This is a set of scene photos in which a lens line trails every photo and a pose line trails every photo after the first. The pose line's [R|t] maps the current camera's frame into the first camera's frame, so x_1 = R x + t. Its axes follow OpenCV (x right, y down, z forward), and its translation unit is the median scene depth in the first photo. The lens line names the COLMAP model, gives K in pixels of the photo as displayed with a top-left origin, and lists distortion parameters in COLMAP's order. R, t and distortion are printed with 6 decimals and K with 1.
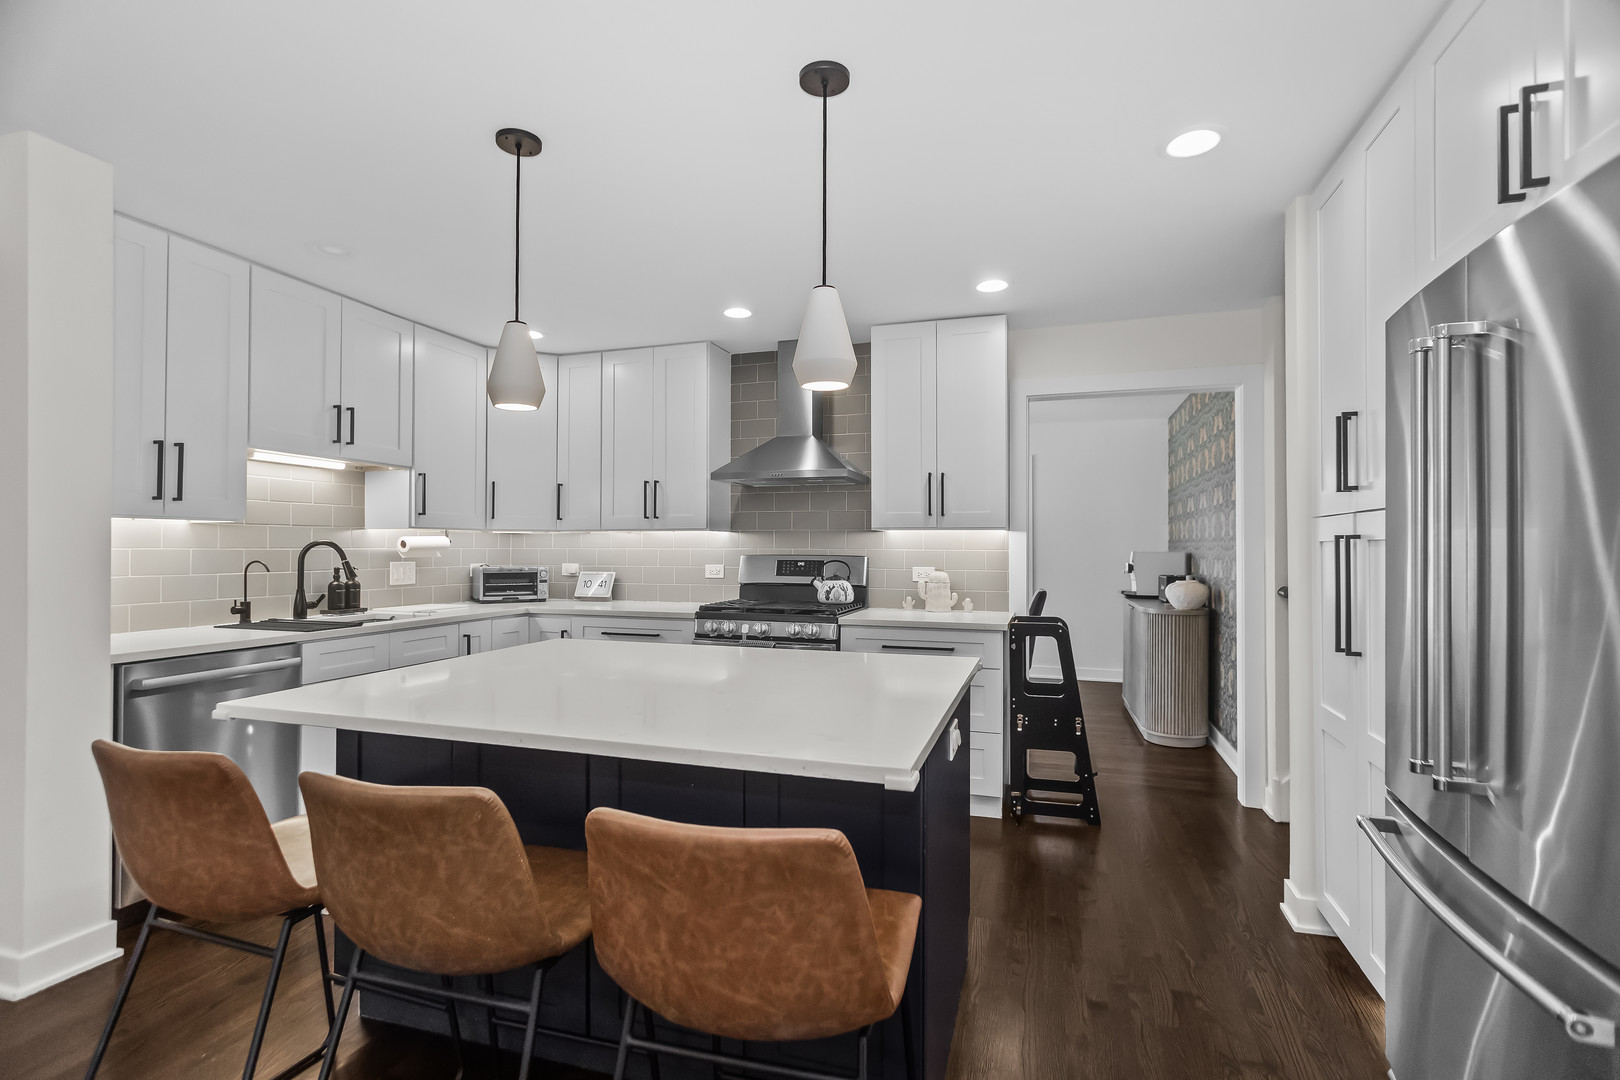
lens RADIAL K [[748.1, 0, 810.0], [0, 748.1, 540.0], [0, 0, 1]] dist [-0.031764, 0.000192]
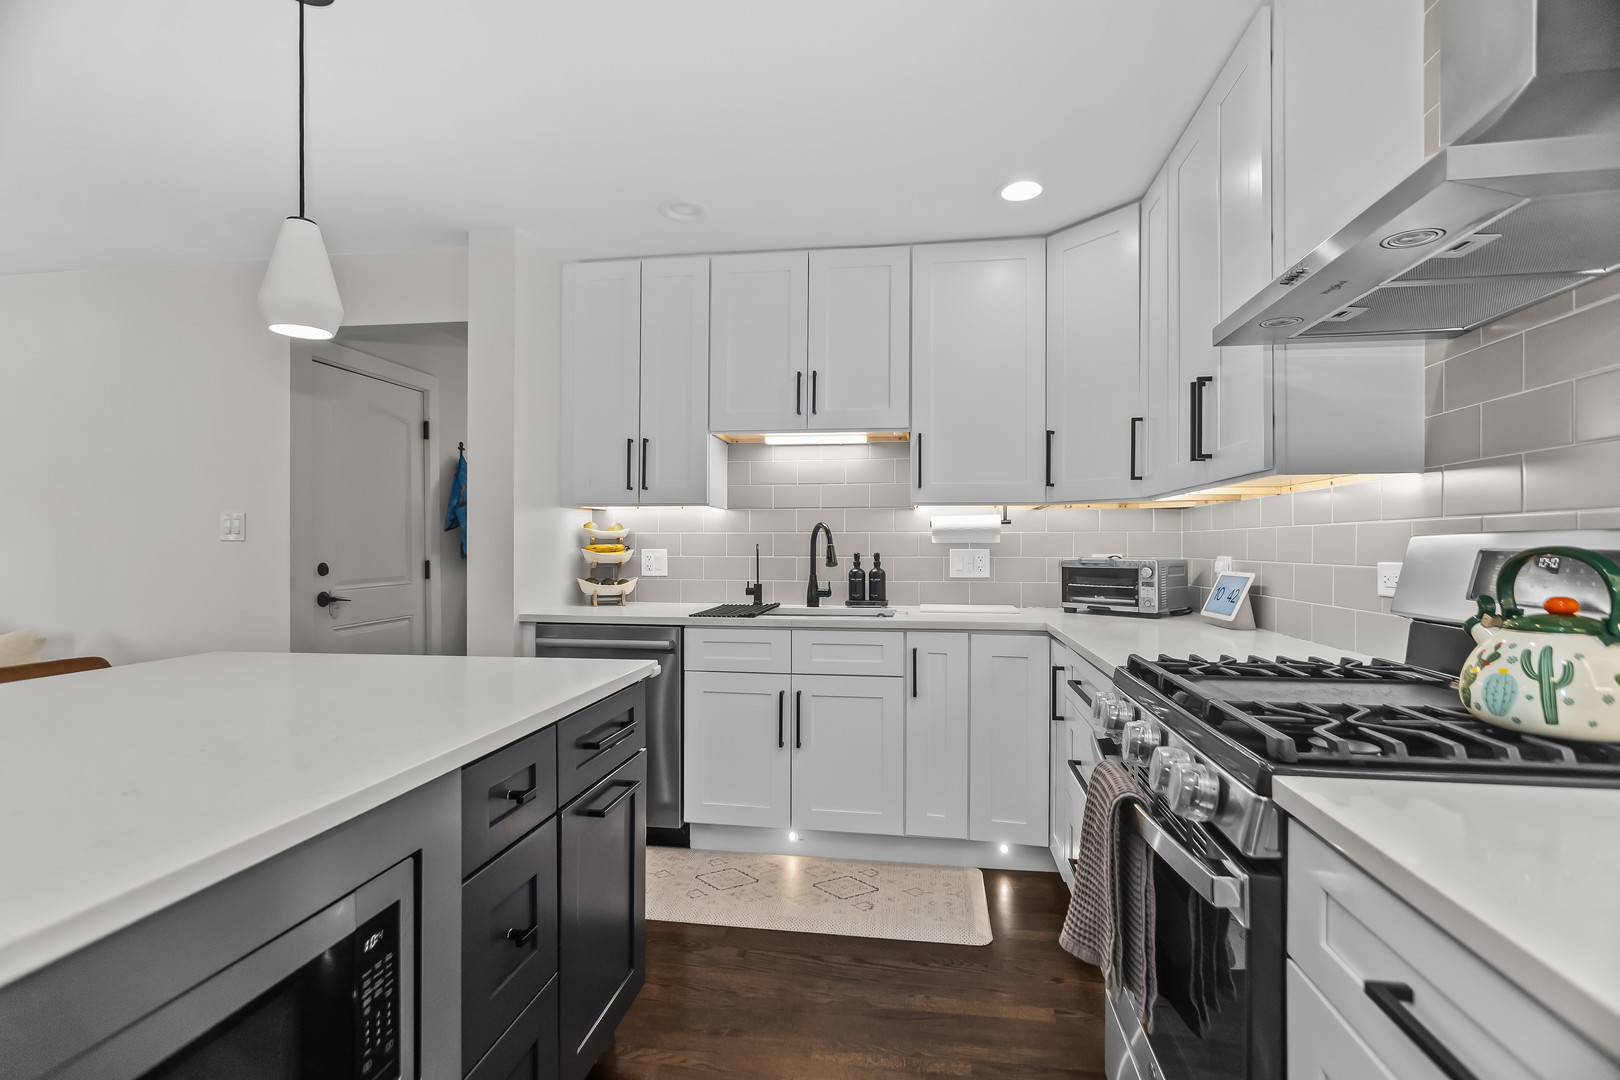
lens RADIAL K [[748.1, 0, 810.0], [0, 748.1, 540.0], [0, 0, 1]] dist [-0.031764, 0.000192]
pose [[0.147794, -0.003673, -0.989011, 0.218211], [0.014880, 0.999888, -0.001489, 0.019704], [0.988906, -0.014497, 0.147832, 0.740938]]
